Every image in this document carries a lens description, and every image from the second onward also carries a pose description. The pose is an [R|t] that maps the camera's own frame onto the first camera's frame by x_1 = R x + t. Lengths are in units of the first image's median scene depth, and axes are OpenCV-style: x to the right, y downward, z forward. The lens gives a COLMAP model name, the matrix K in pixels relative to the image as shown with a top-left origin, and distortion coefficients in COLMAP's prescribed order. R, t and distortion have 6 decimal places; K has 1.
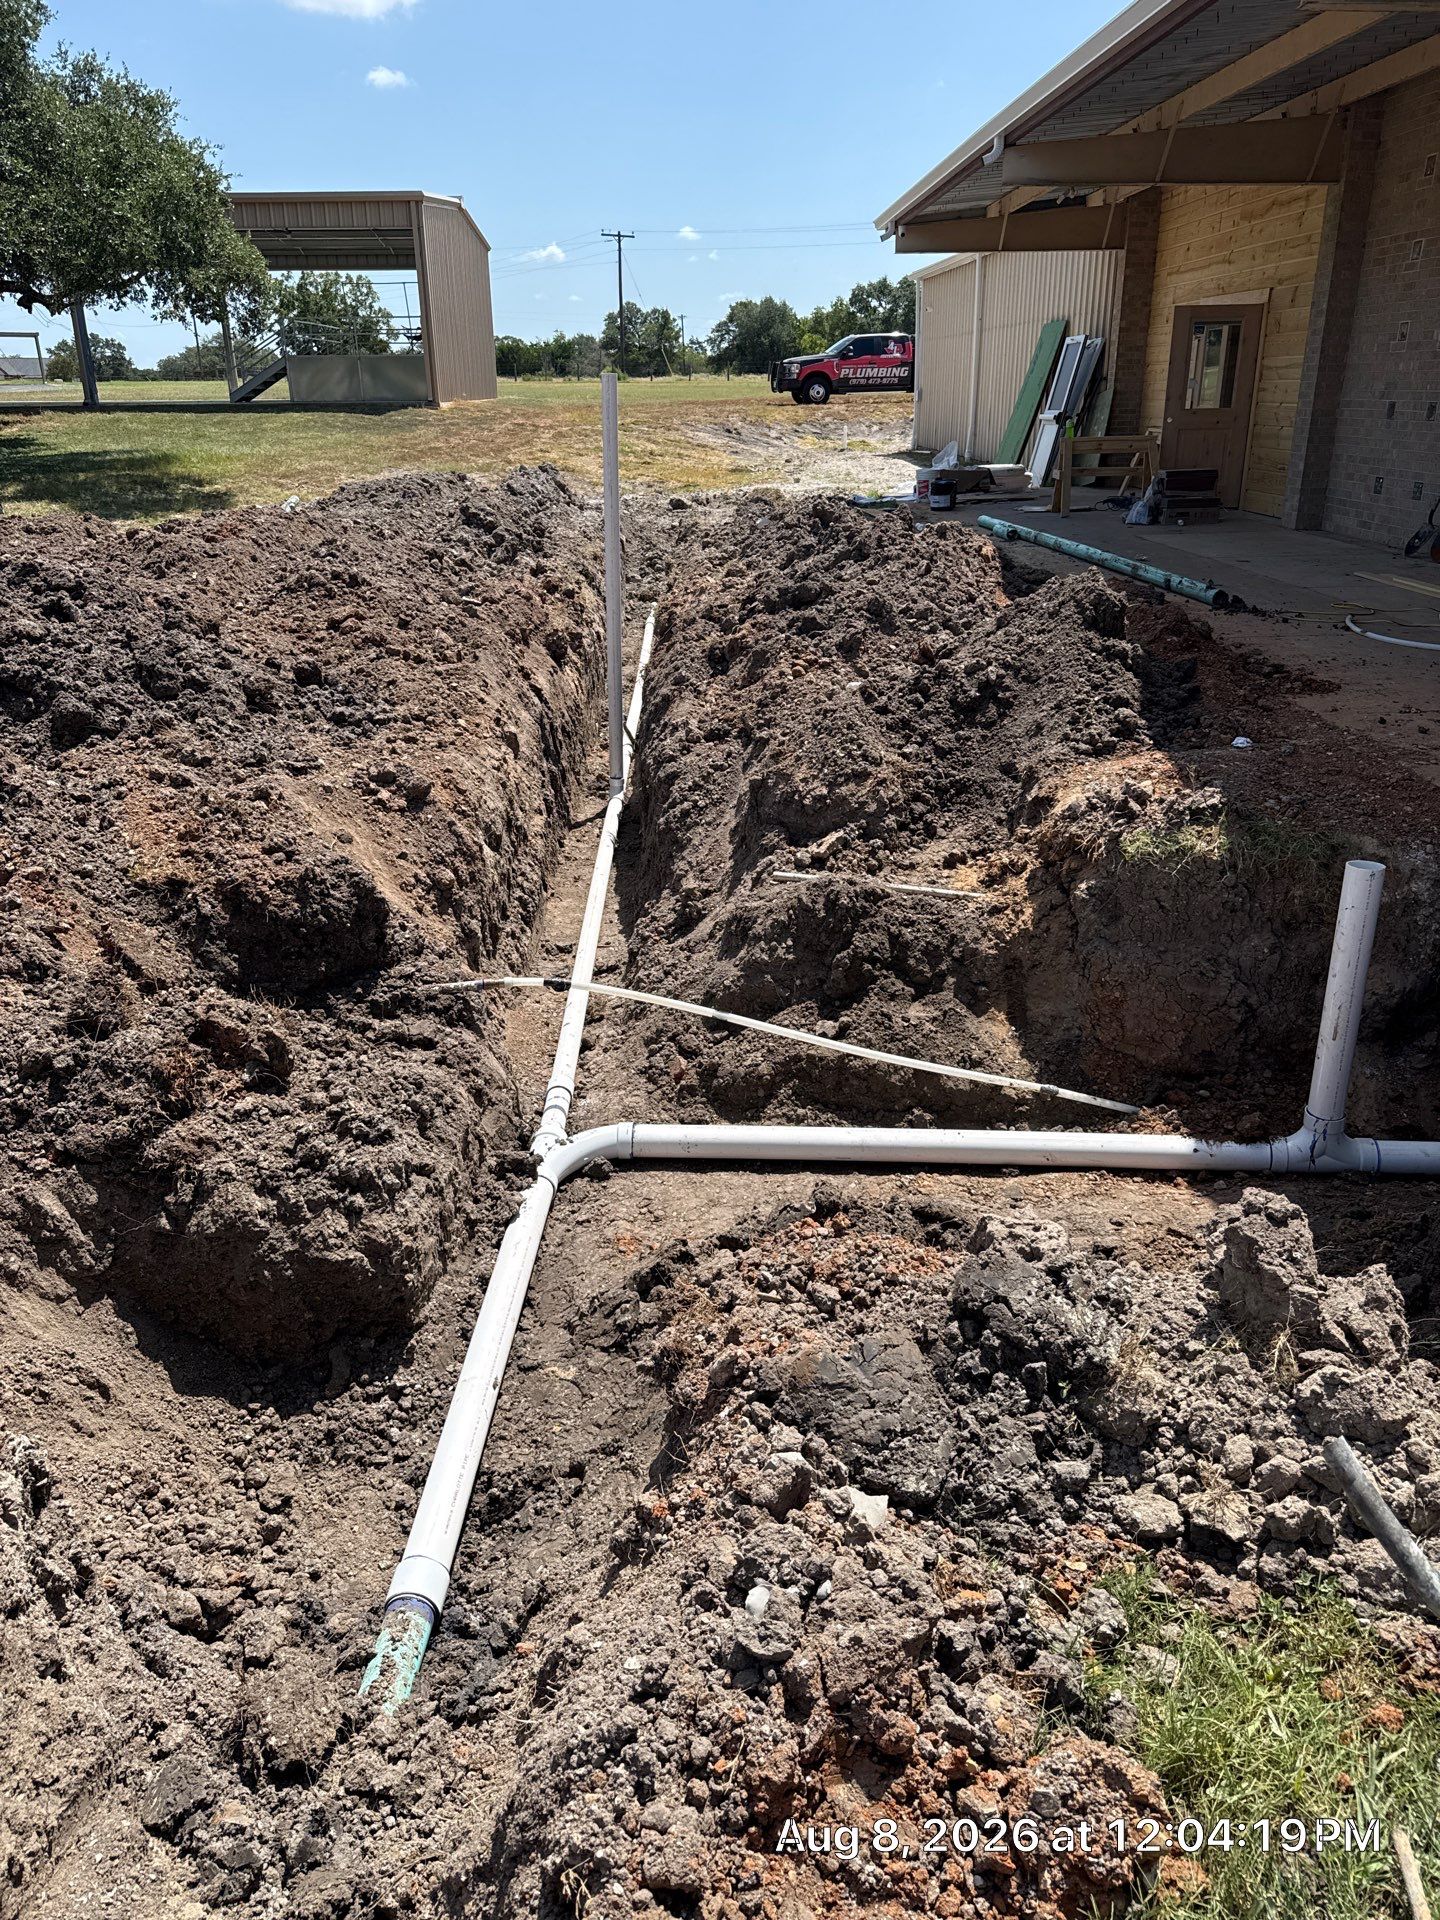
lens RADIAL K [[1484.6, 0, 617.2], [0, 1484.6, 960.3], [0, 0, 1]] dist [0.059435, -0.093470]
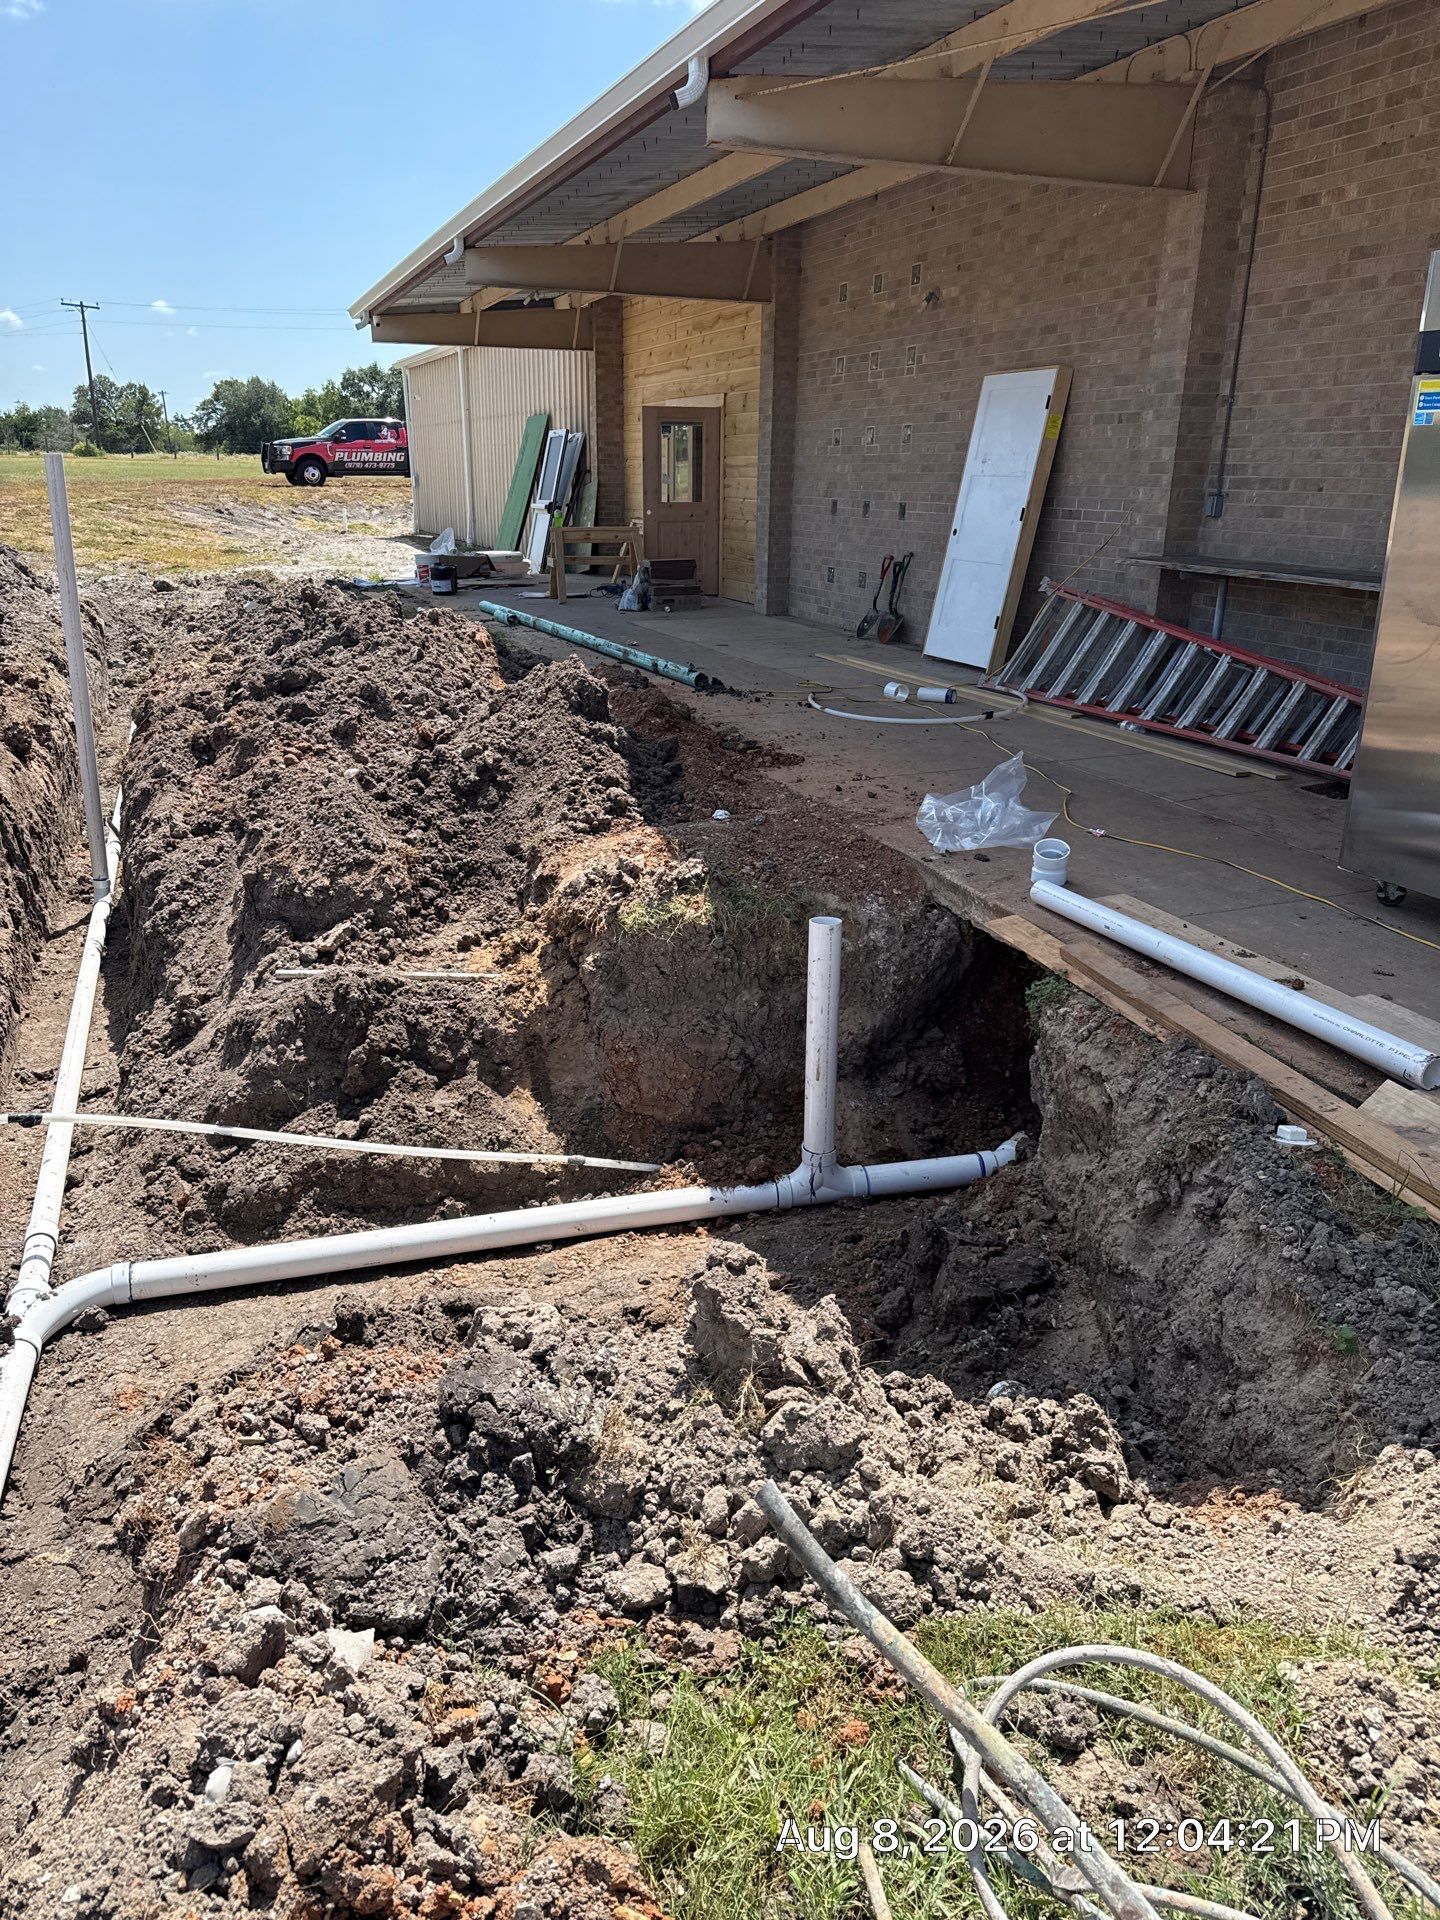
lens RADIAL K [[1515.2, 0, 720.0], [0, 1515.2, 960.0], [0, 0, 1]] dist [0.020568, -0.037409]
pose [[0.932156, -0.081203, 0.352833, 0.029174], [0.100508, 0.994259, -0.036709, -0.002508], [-0.347827, 0.069681, 0.934966, -0.003053]]
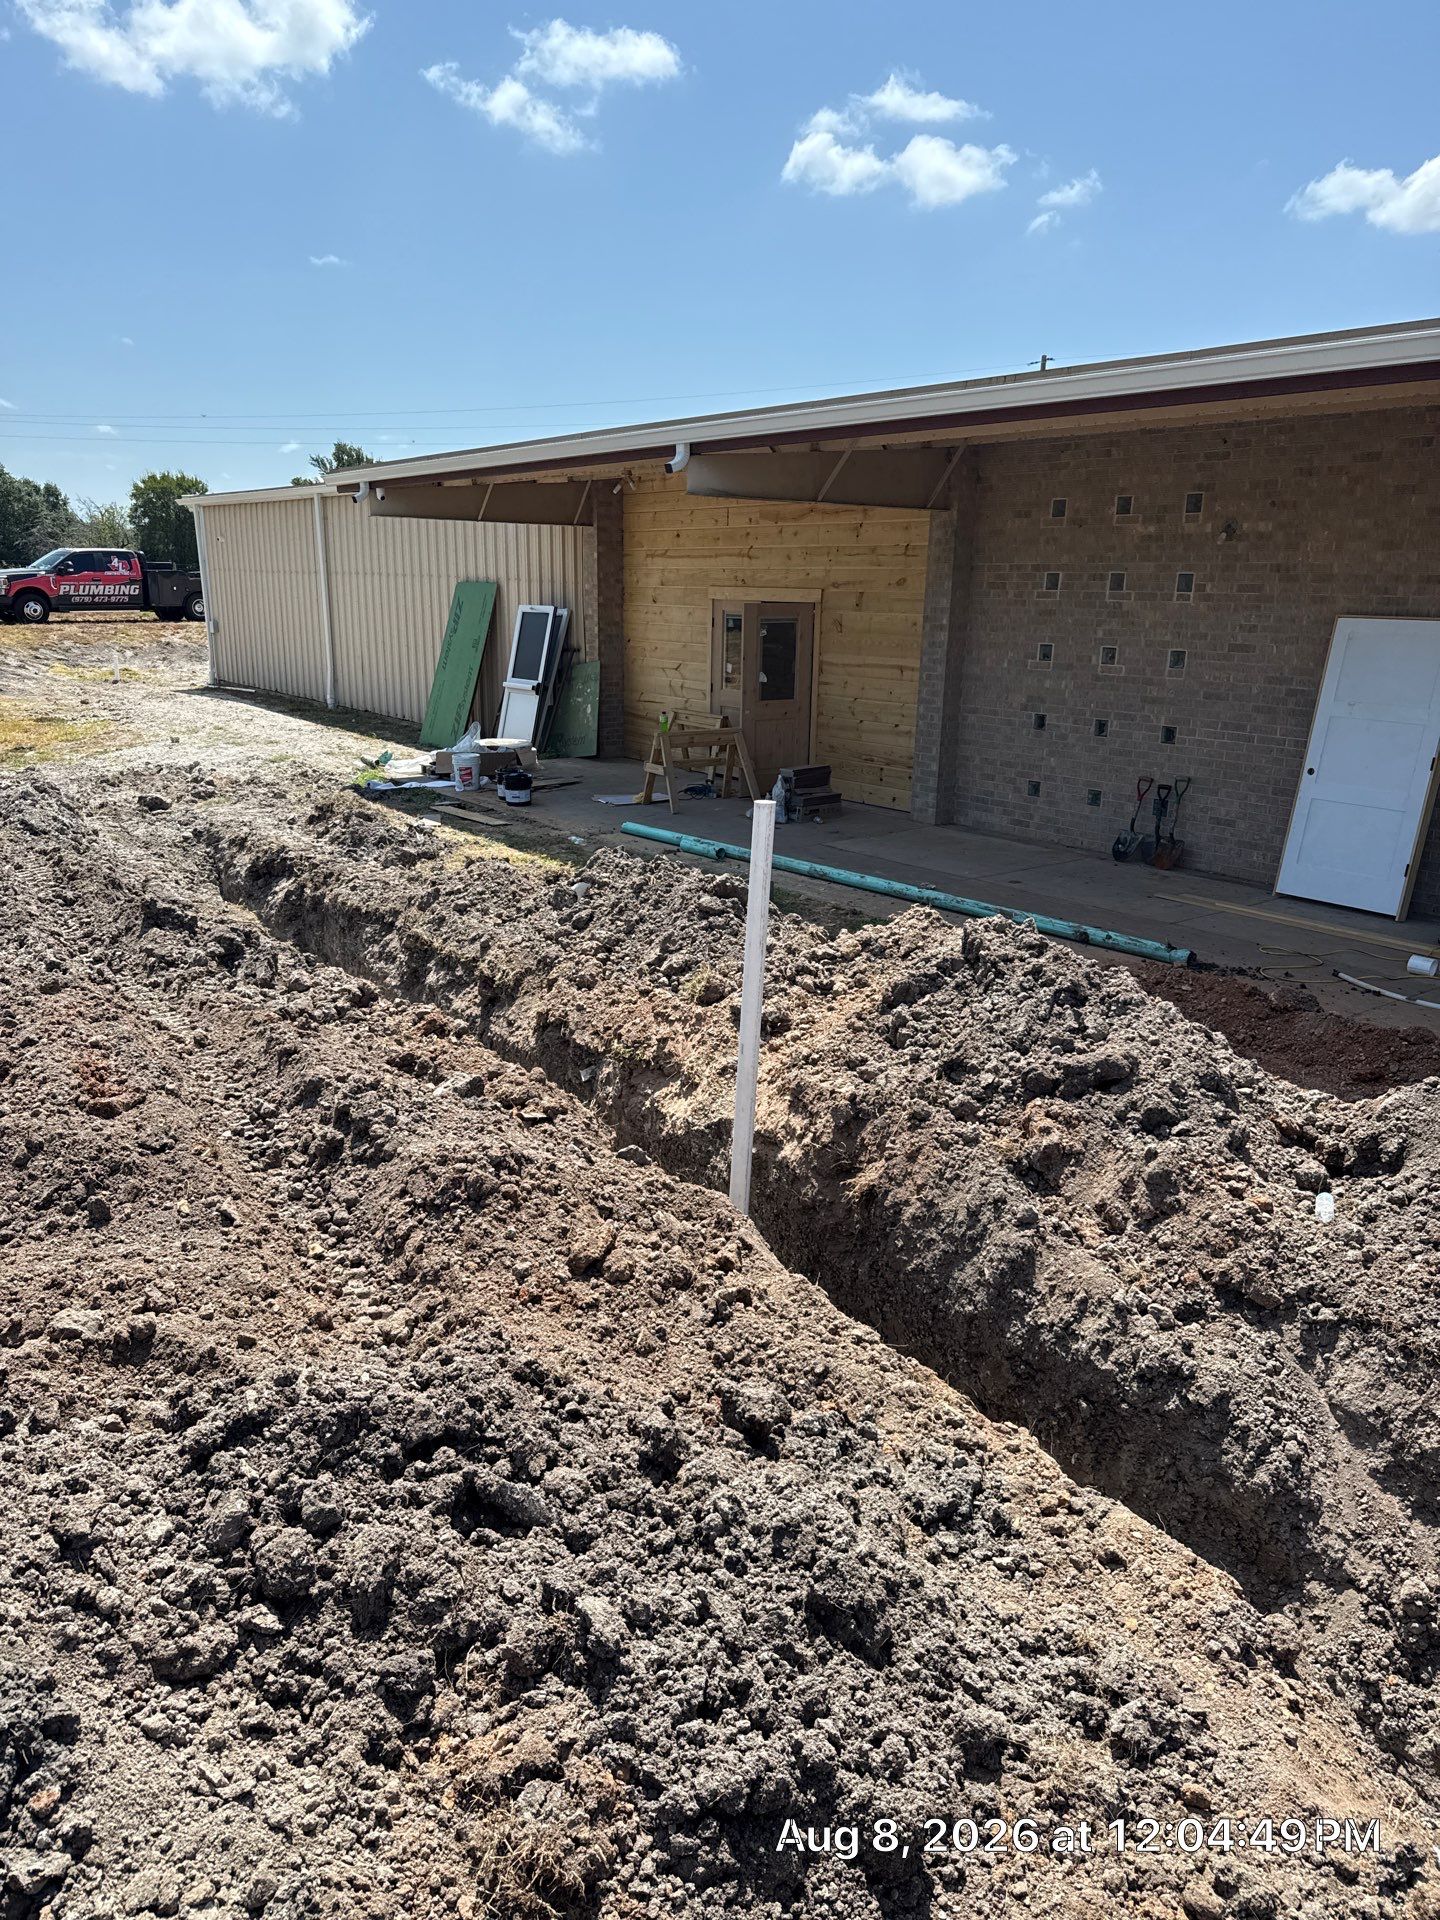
lens RADIAL K [[1515.2, 0, 720.0], [0, 1515.2, 960.0], [0, 0, 1]] dist [0.020568, -0.037409]
pose [[0.783185, -0.122534, 0.609596, -0.754211], [0.191698, 0.980217, -0.049253, -0.419728], [-0.591501, 0.155432, 0.791181, 0.664429]]
